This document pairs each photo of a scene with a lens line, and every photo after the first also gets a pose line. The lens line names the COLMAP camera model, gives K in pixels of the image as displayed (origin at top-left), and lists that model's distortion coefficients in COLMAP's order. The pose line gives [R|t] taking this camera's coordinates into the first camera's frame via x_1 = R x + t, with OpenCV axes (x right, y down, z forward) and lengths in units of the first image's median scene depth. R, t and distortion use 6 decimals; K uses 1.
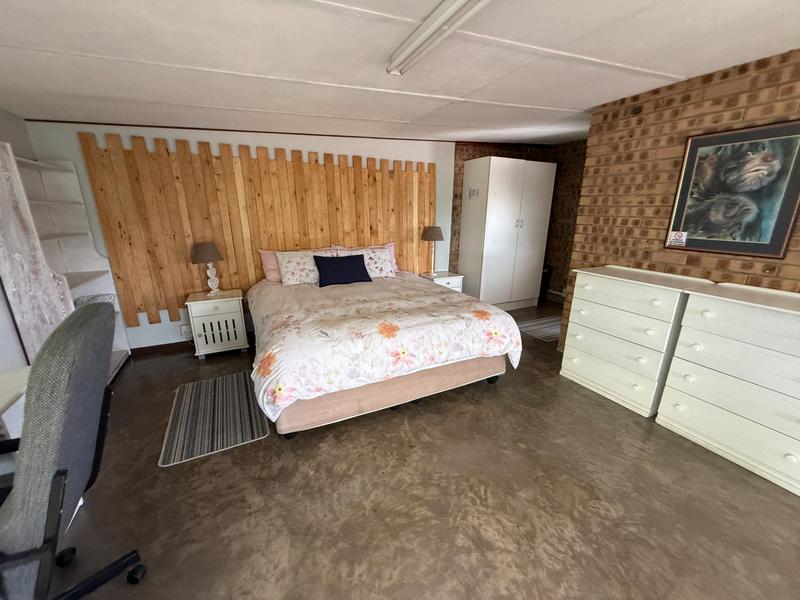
lens RADIAL K [[321.2, 0, 398.1], [0, 321.2, 300.7], [0, 0, 1]] dist [0.000790, 0.000383]
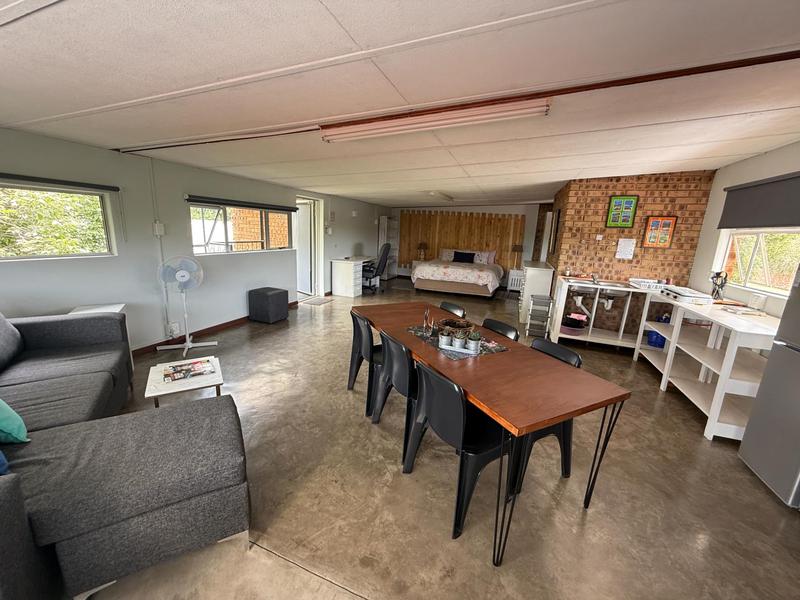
lens RADIAL K [[321.2, 0, 400.2], [0, 321.2, 300.9], [0, 0, 1]] dist [0.000790, 0.000383]
pose [[0.694007, 0.185382, -0.695692, 1.726758], [-0.242759, 0.969950, 0.016294, 0.415852], [0.677807, 0.157577, 0.718155, -1.457147]]
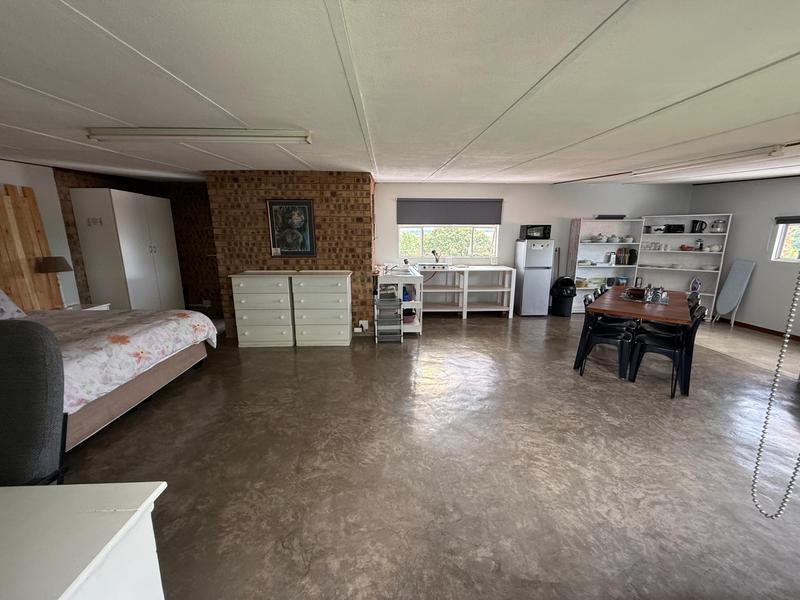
lens RADIAL K [[321.2, 0, 398.2], [0, 321.2, 302.4], [0, 0, 1]] dist [0.000790, 0.000383]
pose [[0.410024, -0.194501, 0.891095, -0.520250], [0.255486, 0.962377, 0.092502, 0.092006], [-0.875561, 0.189734, 0.444290, -0.367439]]
